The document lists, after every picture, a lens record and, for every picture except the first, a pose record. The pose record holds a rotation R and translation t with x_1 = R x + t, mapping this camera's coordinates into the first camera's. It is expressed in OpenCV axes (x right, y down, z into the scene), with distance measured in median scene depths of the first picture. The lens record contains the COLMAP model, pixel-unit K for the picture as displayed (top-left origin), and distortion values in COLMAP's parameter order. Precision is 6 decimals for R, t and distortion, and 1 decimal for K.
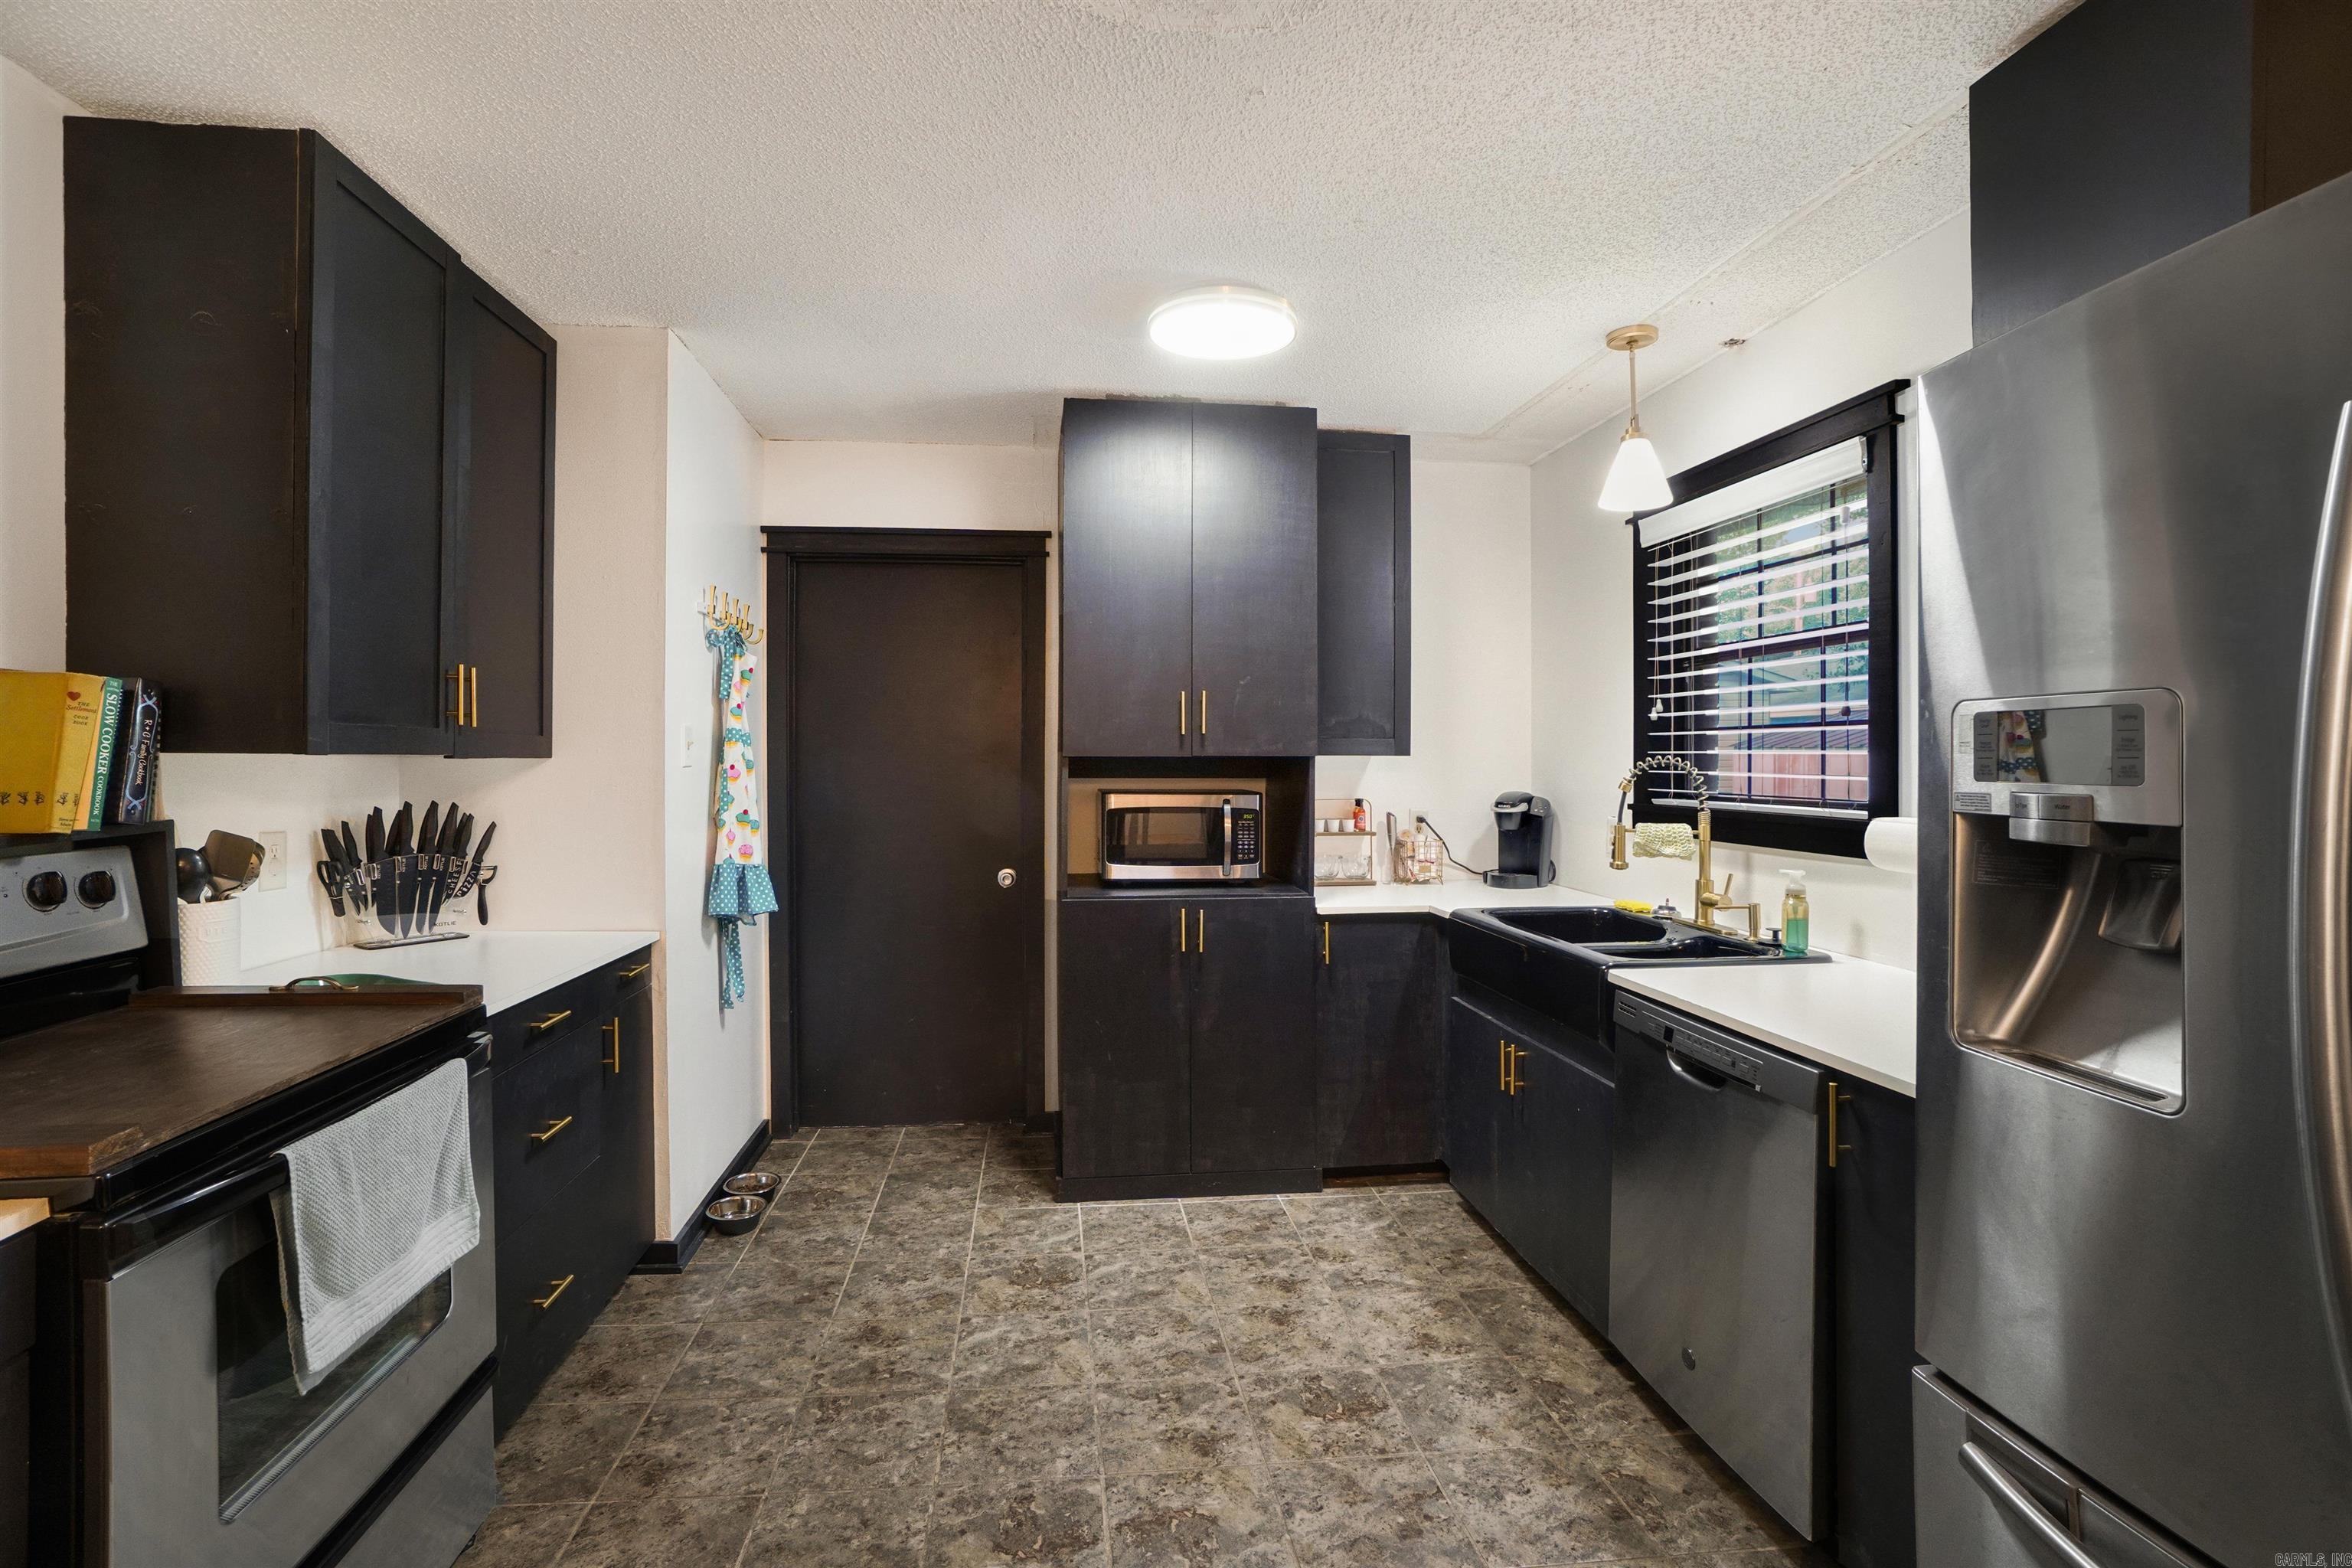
lens RADIAL K [[1075.6, 0, 1154.3], [0, 1075.6, 760.6], [0, 0, 1]] dist [-0.014571, 0.006062]
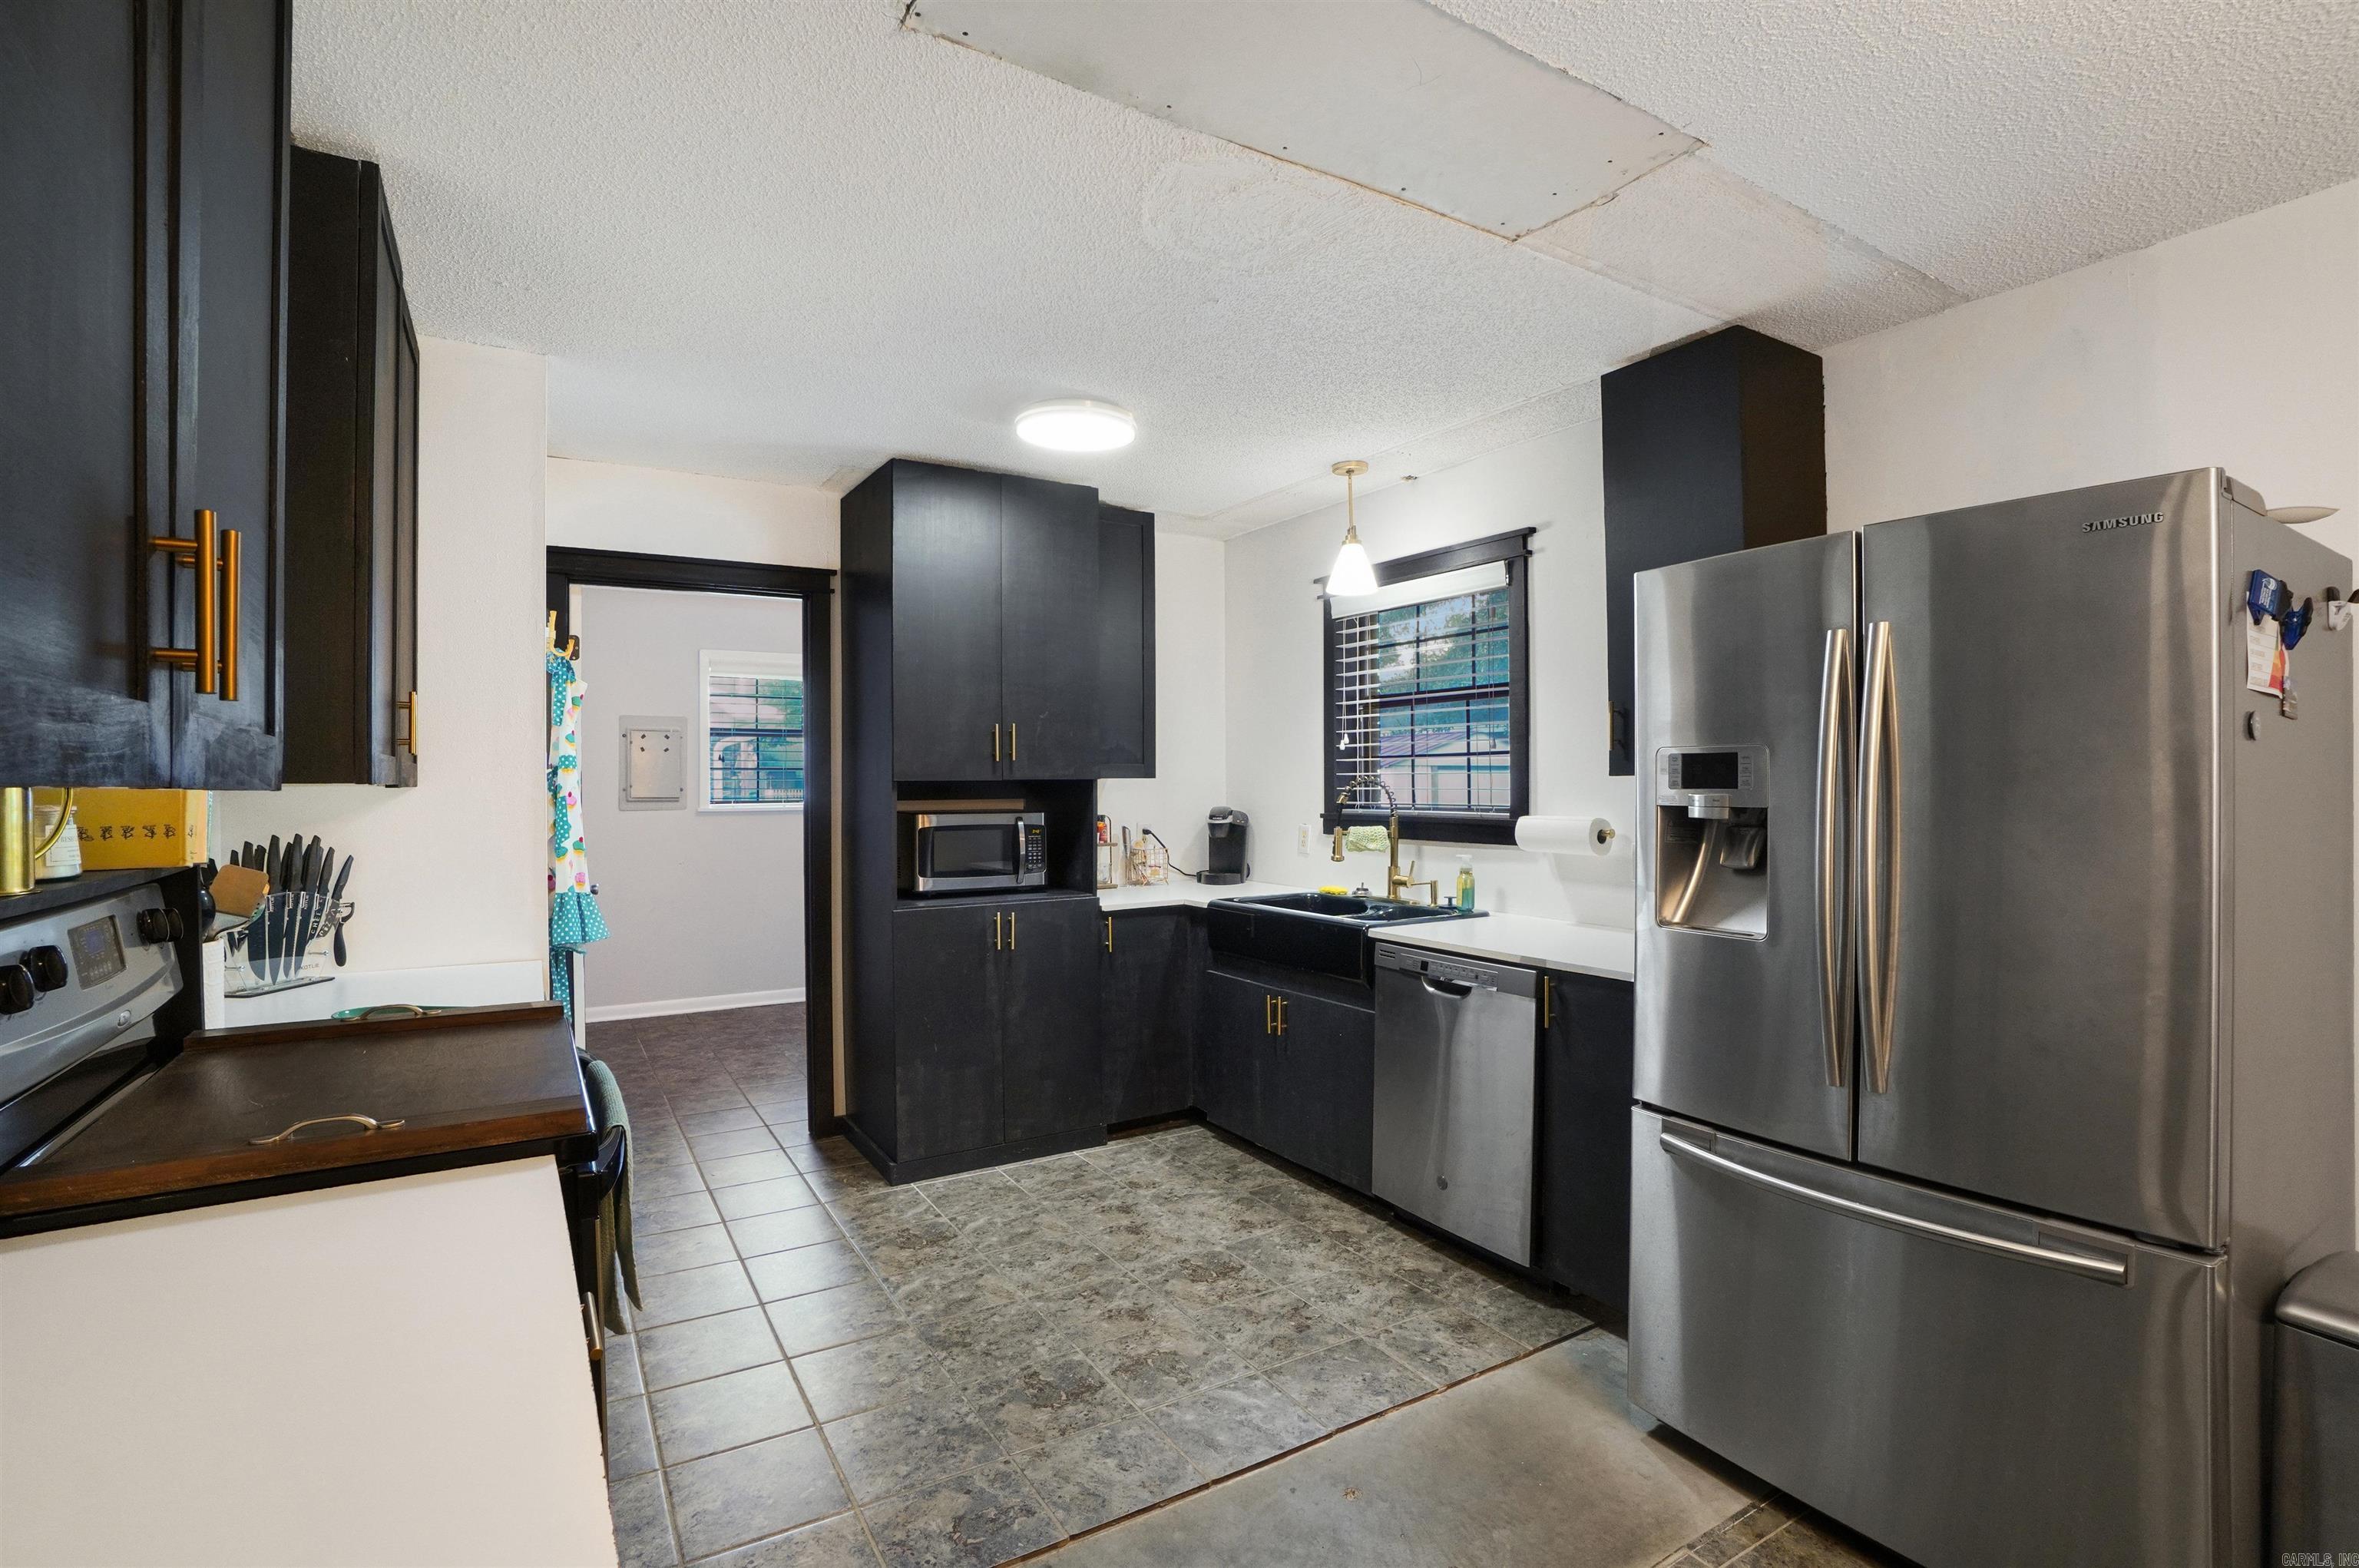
lens RADIAL K [[1078.7, 0, 1180.4], [0, 1078.7, 781.2], [0, 0, 1]] dist [-0.014571, 0.006062]
pose [[0.905815, -0.008823, 0.423581, -0.335727], [0.009891, 0.999951, -0.000324, -0.000275], [-0.423558, 0.004483, 0.905858, -0.146799]]
